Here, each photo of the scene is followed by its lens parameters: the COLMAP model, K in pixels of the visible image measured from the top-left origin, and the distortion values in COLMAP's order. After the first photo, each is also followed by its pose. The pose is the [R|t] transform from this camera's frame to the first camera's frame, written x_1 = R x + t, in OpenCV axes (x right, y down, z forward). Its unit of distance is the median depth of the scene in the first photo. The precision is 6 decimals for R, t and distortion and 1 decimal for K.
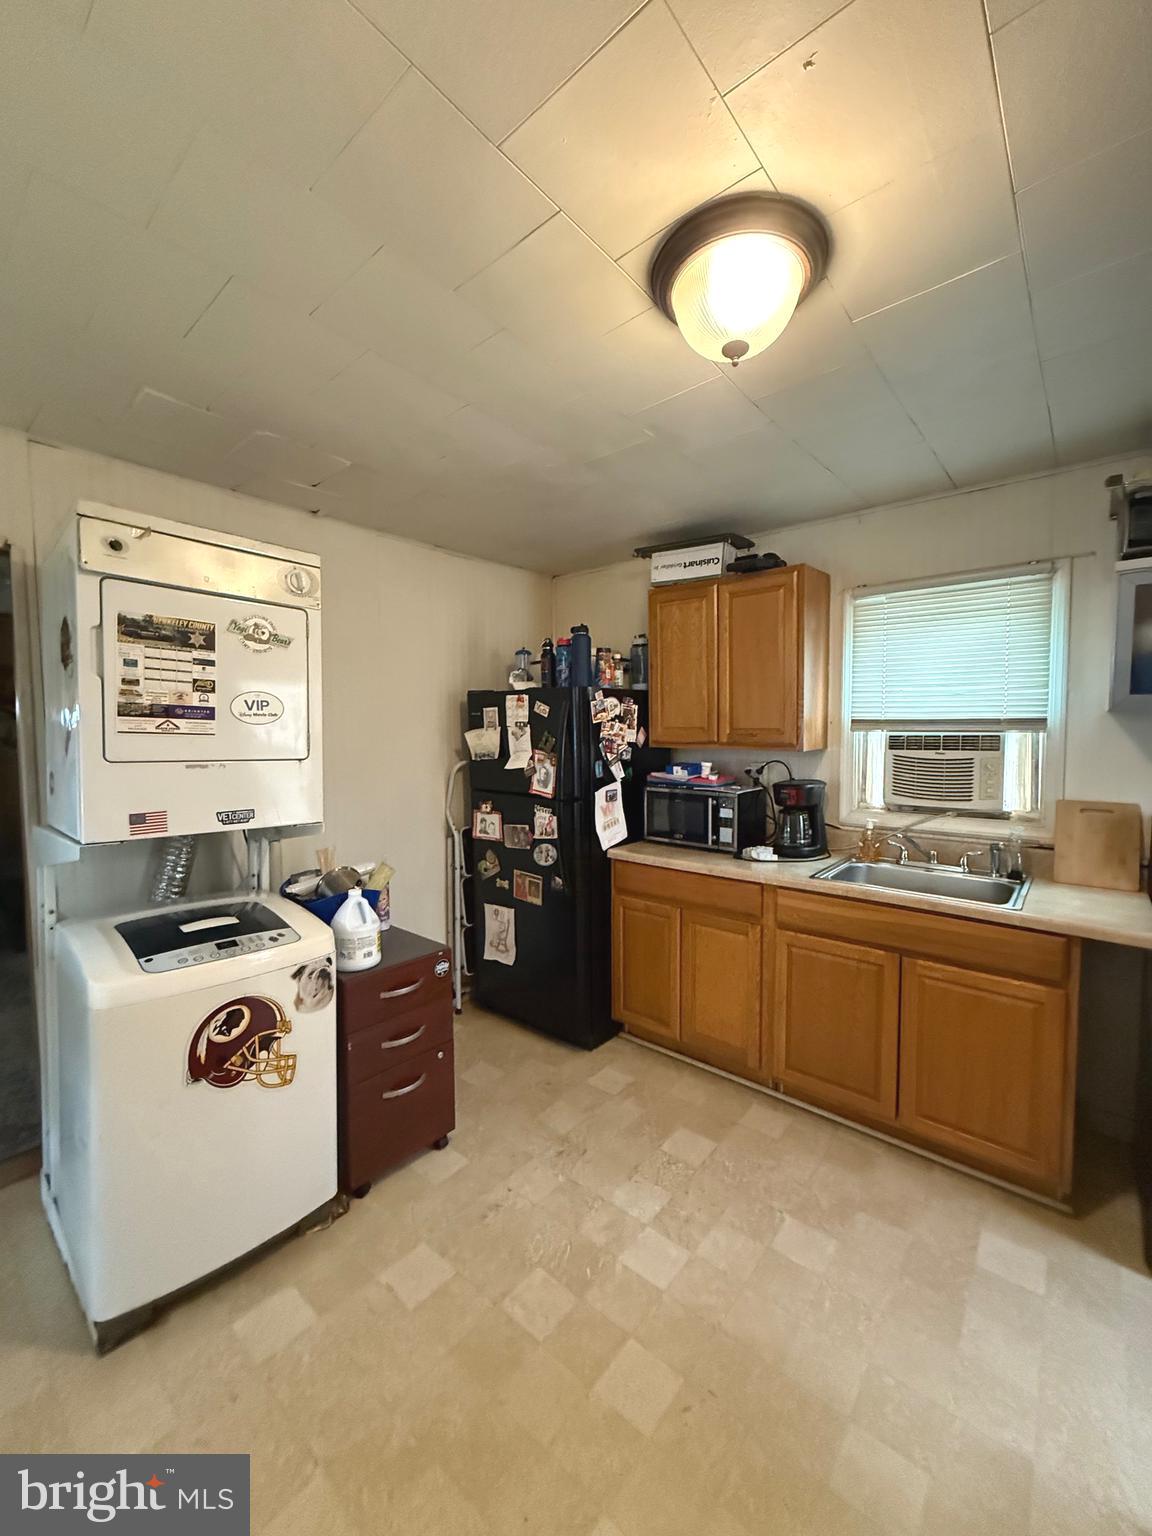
lens RADIAL K [[611.3, 0, 576.8], [0, 611.3, 765.0], [0, 0, 1]] dist [-0.000106, 0.000214]
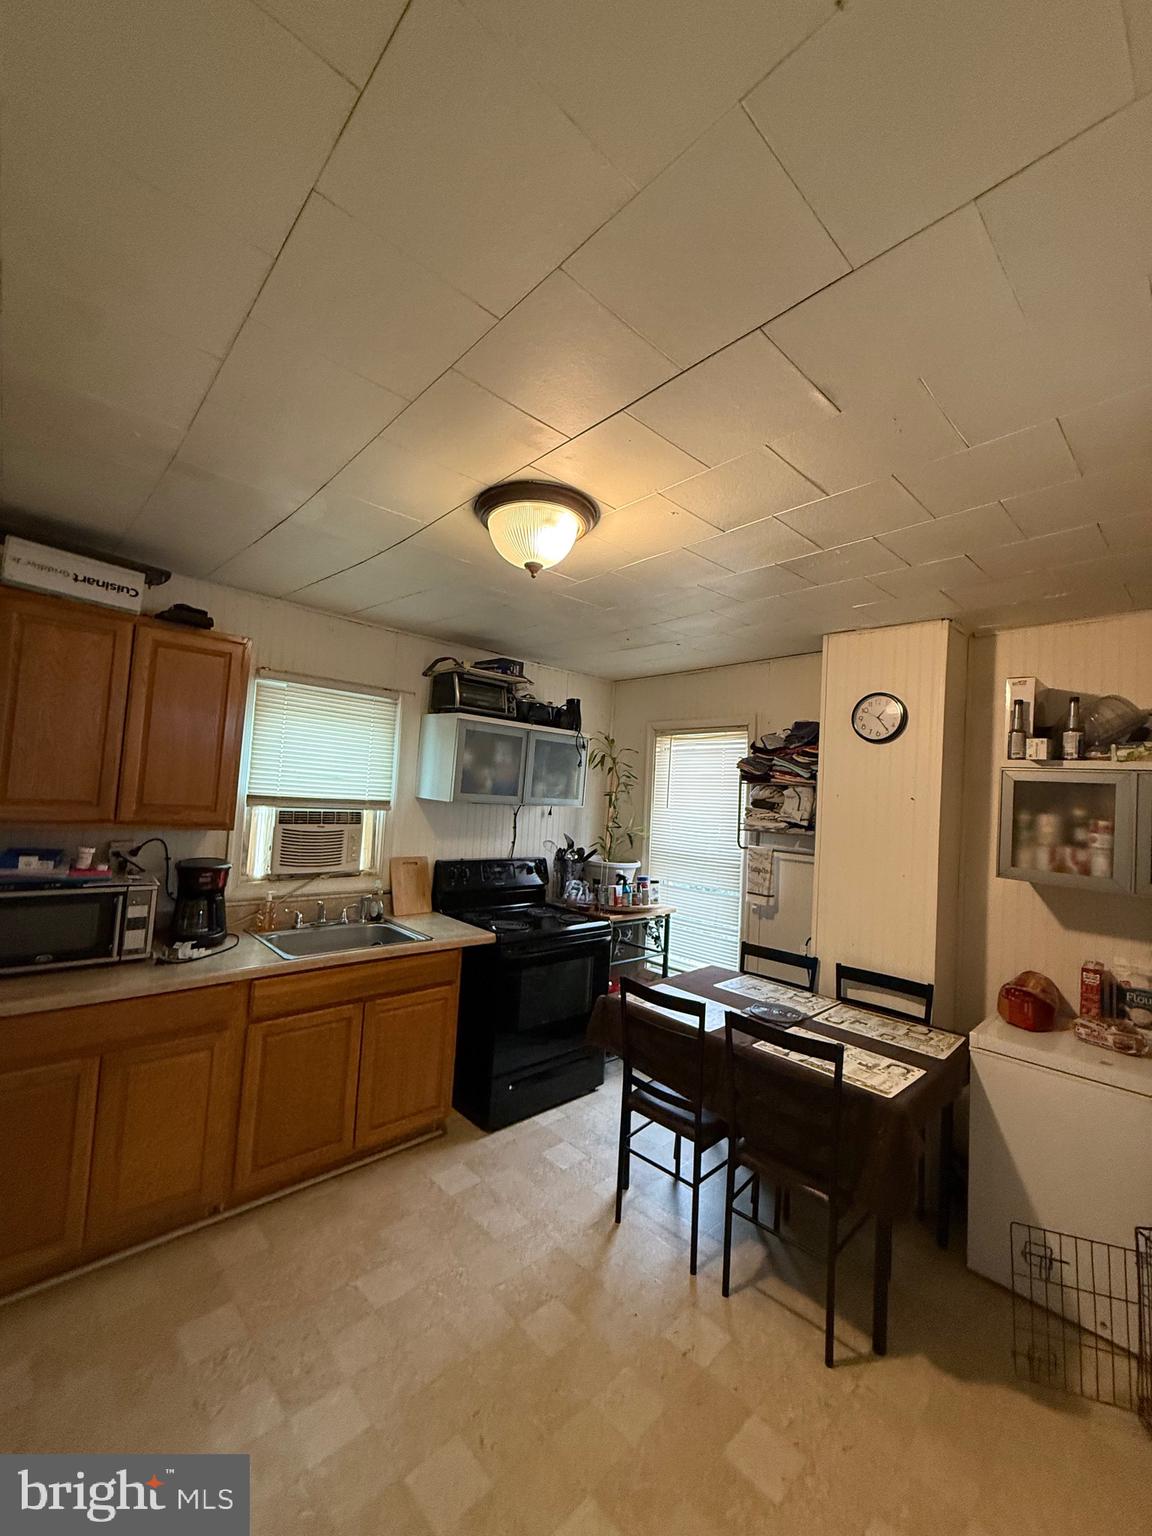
lens RADIAL K [[611.3, 0, 577.8], [0, 611.3, 763.9], [0, 0, 1]] dist [-0.000106, 0.000214]
pose [[0.108080, 0.055121, 0.992613, -0.543377], [-0.004493, 0.998479, -0.054958, -0.078857], [-0.994132, 0.001480, 0.108163, 0.377491]]
